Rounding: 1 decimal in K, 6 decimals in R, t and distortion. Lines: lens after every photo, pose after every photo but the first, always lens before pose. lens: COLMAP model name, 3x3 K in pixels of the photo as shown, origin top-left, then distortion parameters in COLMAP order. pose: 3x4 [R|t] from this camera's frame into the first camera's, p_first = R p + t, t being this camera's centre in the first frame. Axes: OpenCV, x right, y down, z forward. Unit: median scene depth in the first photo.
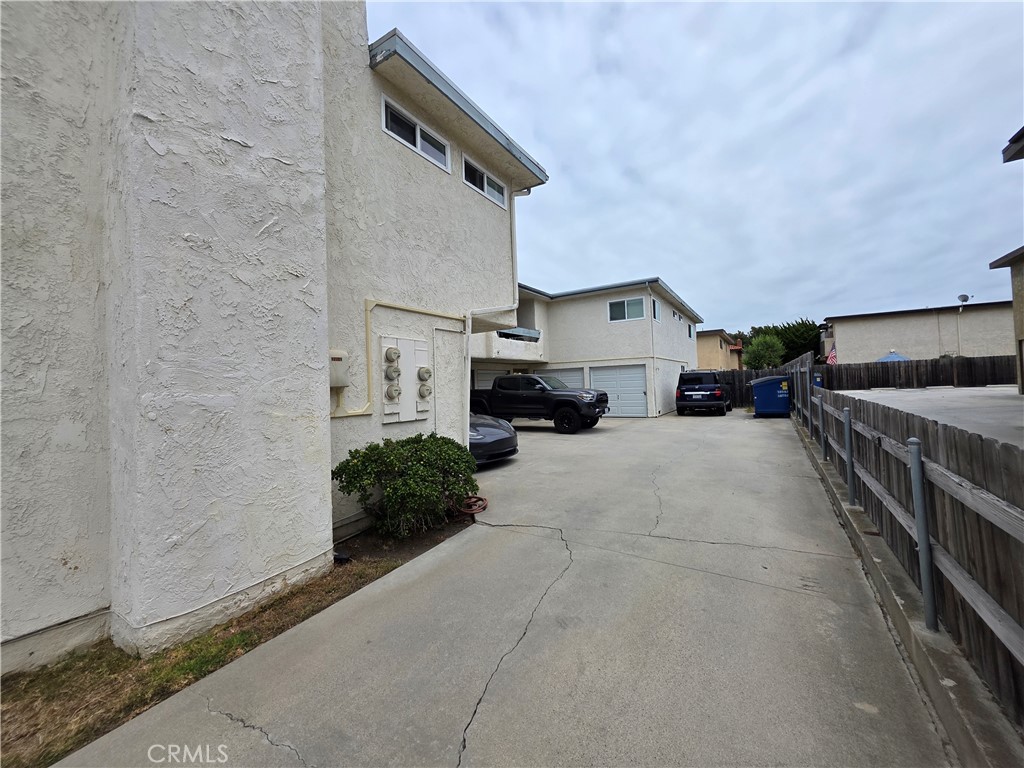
lens RADIAL K [[407.9, 0, 512.9], [0, 407.9, 375.6], [0, 0, 1]] dist [0.000516, -0.000686]
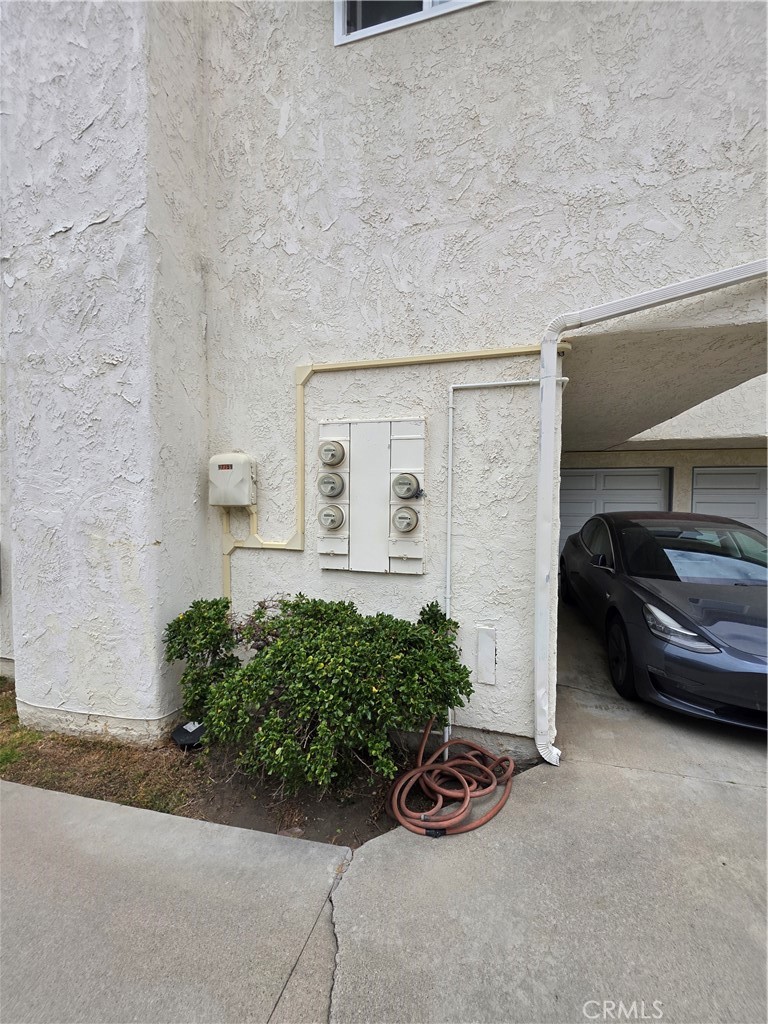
lens RADIAL K [[407.9, 0, 382.8], [0, 407.9, 513.7], [0, 0, 1]] dist [0.000516, -0.000686]
pose [[0.291310, 0.074412, -0.953730, 0.083241], [0.007598, 0.996759, 0.080090, -0.003472], [0.956598, -0.030578, 0.289800, 0.266975]]
